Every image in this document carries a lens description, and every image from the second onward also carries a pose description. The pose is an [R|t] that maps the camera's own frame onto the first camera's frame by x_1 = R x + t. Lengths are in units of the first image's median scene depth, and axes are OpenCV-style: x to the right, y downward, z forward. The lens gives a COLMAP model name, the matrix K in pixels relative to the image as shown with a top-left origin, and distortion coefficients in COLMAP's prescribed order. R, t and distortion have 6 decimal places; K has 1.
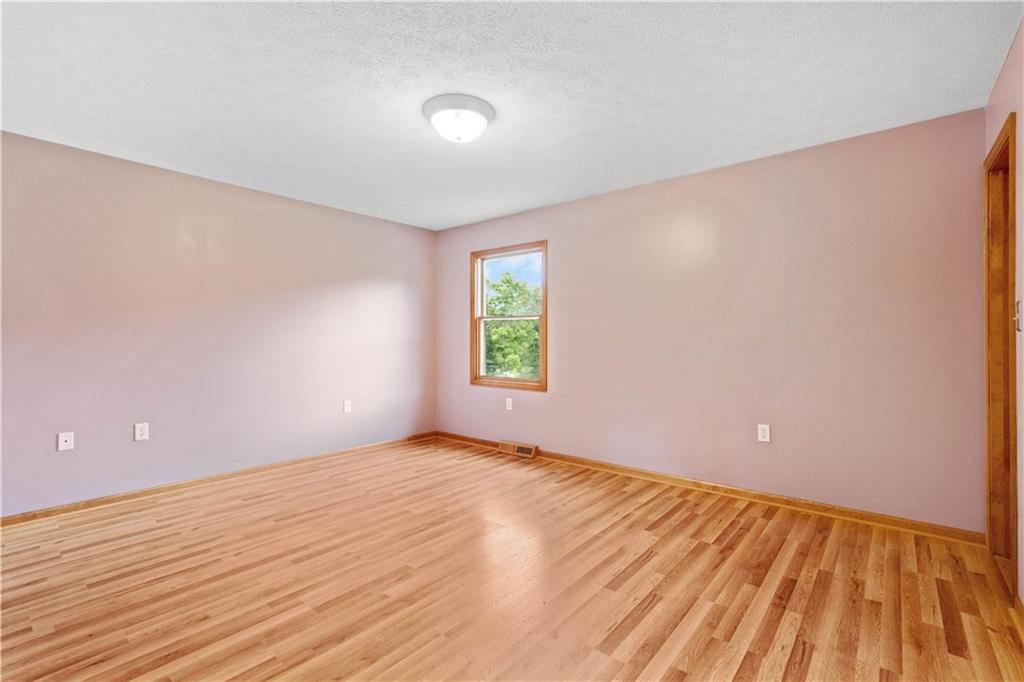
lens RADIAL K [[469.2, 0, 512.4], [0, 469.2, 337.1], [0, 0, 1]] dist [-0.003026, -0.000133]
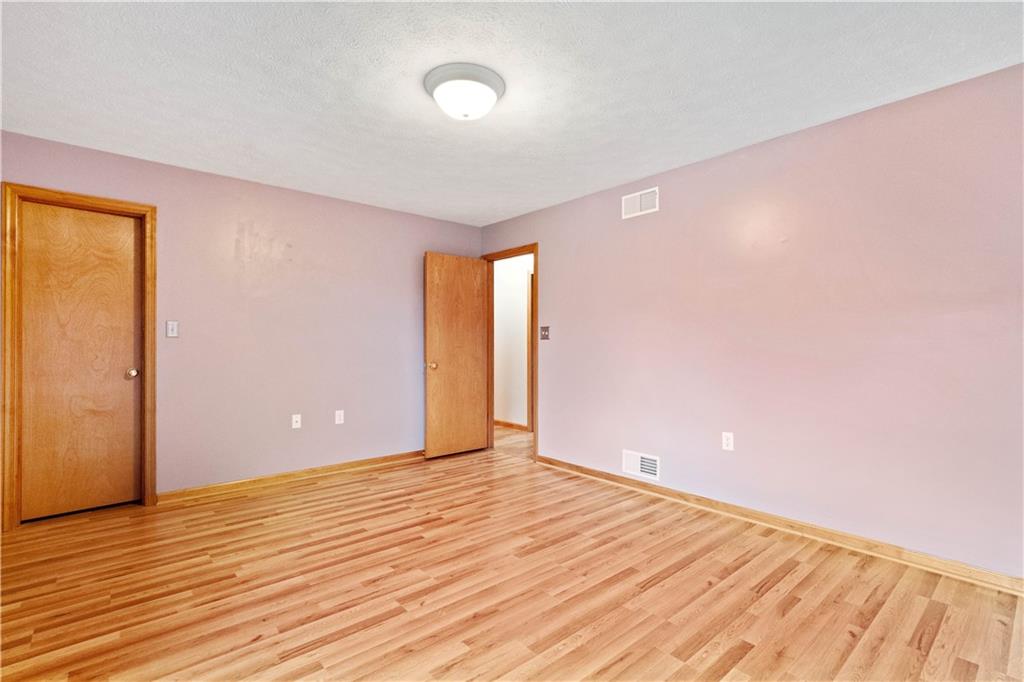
lens RADIAL K [[469.2, 0, 512.4], [0, 469.2, 337.1], [0, 0, 1]] dist [-0.003026, -0.000133]
pose [[-0.987012, 0.001760, 0.160639, -0.358338], [-0.001495, 0.999796, -0.020138, 0.014952], [-0.160641, -0.020116, -0.986808, 1.933804]]
